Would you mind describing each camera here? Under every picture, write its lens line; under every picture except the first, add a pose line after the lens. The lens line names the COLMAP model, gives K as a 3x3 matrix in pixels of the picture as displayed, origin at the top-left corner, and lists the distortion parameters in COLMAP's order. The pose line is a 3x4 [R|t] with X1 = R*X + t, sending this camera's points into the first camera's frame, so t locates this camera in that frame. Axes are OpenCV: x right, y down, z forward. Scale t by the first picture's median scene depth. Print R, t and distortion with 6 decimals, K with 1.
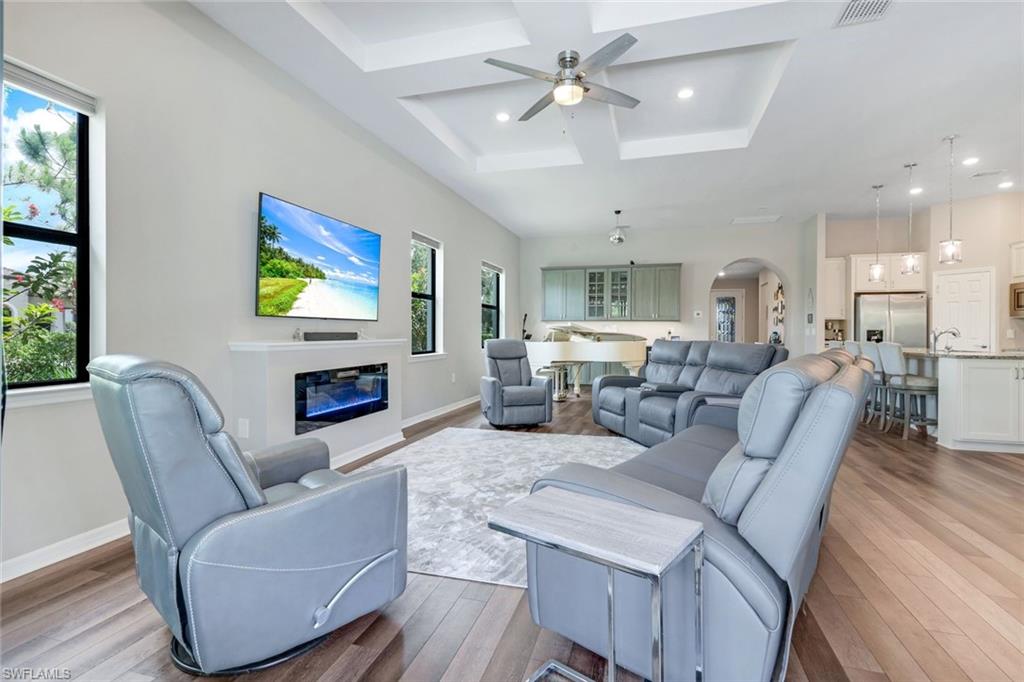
lens RADIAL K [[475.4, 0, 517.1], [0, 475.4, 332.7], [0, 0, 1]] dist [0.008275, 0.000111]
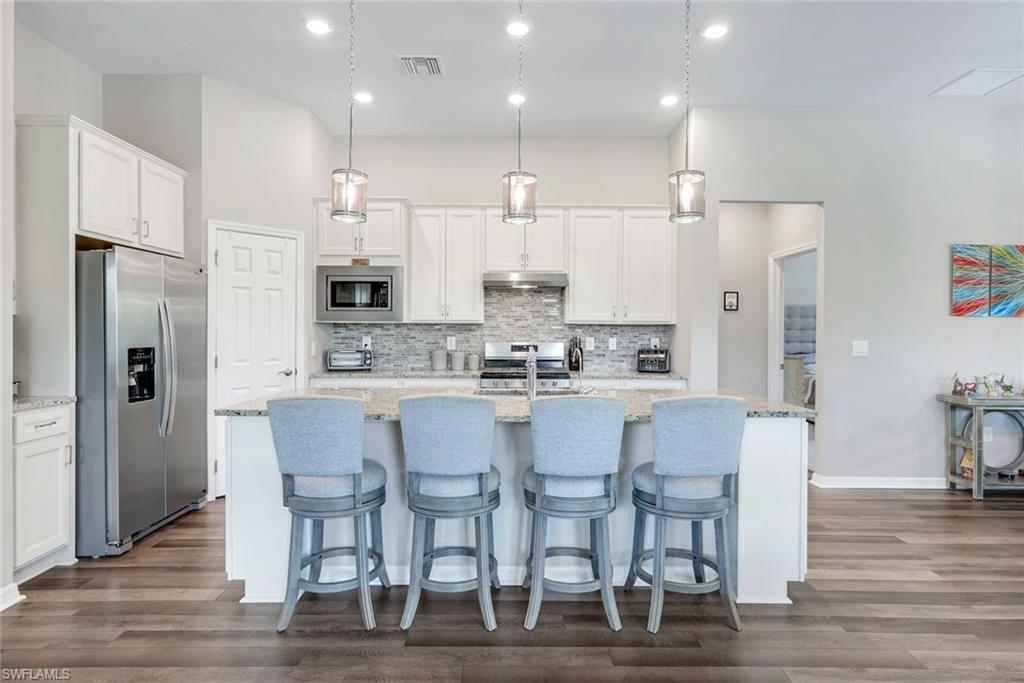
lens RADIAL K [[547.8, 0, 514.7], [0, 547.8, 330.1], [0, 0, 1]] dist [0.002078, 0.000096]
pose [[-0.286964, -0.004043, 0.957933, 0.258612], [-0.006136, 0.999978, 0.002382, -0.021144], [-0.957922, -0.005194, -0.286982, 0.827743]]
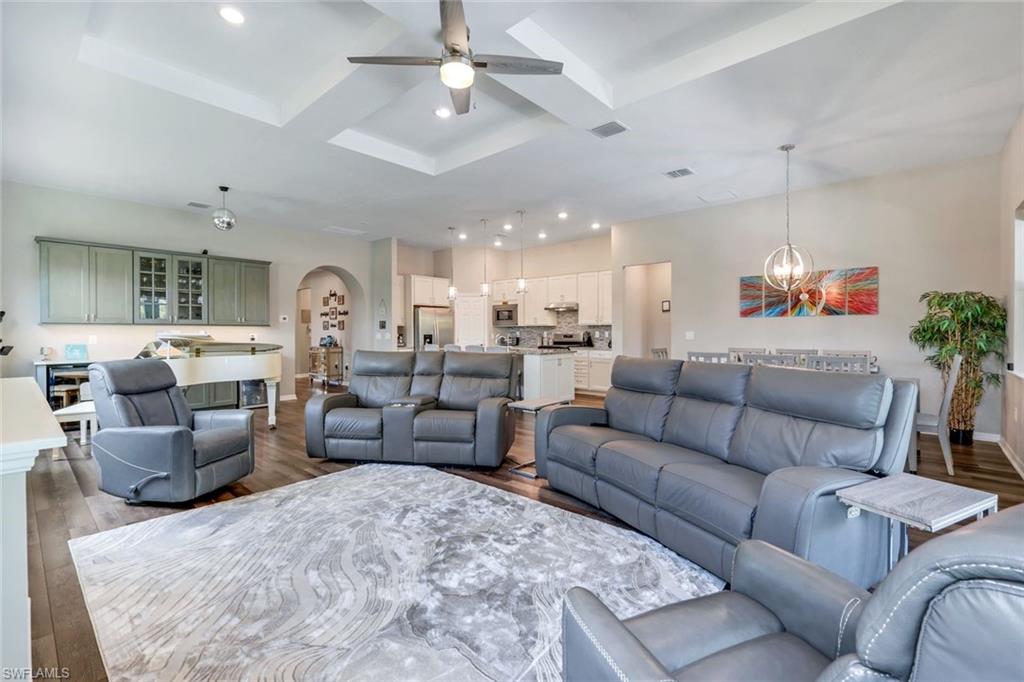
lens RADIAL K [[449.4, 0, 513.6], [0, 449.4, 332.6], [0, 0, 1]] dist [0.001388, 0.000301]
pose [[0.431171, -0.008443, 0.902231, -0.258722], [0.006092, 0.999961, 0.006447, -0.017020], [-0.902250, 0.002716, 0.431206, 0.248890]]
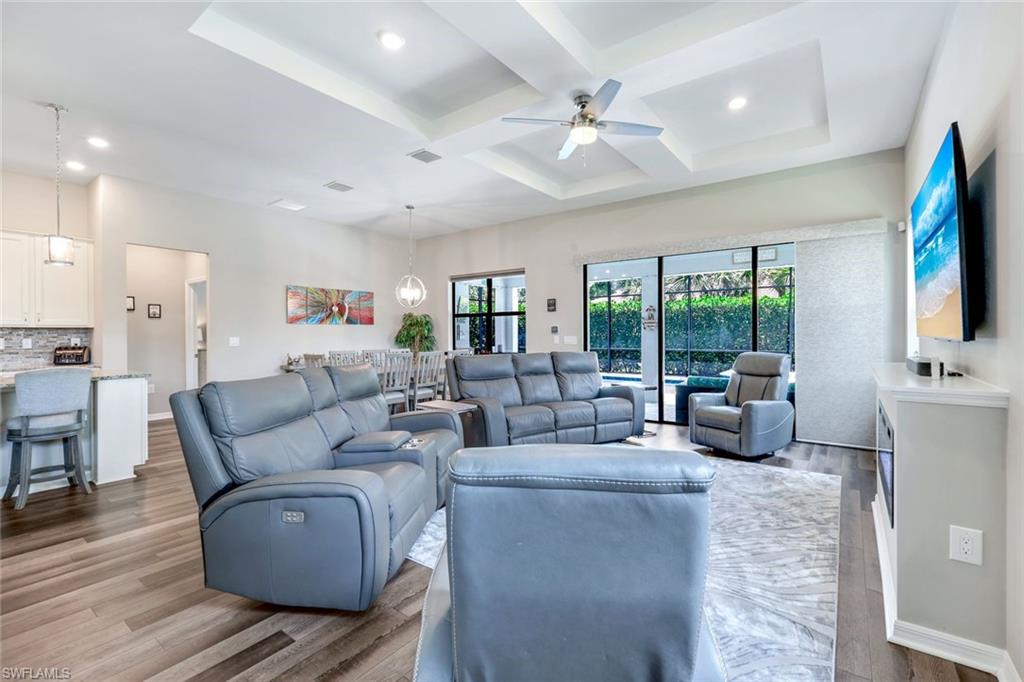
lens RADIAL K [[449.4, 0, 513.6], [0, 449.4, 332.6], [0, 0, 1]] dist [0.001388, 0.000301]
pose [[-0.937807, 0.001701, 0.347152, -0.043136], [0.002103, 0.999997, 0.000782, -0.018875], [-0.347150, 0.001464, -0.937808, 0.897783]]
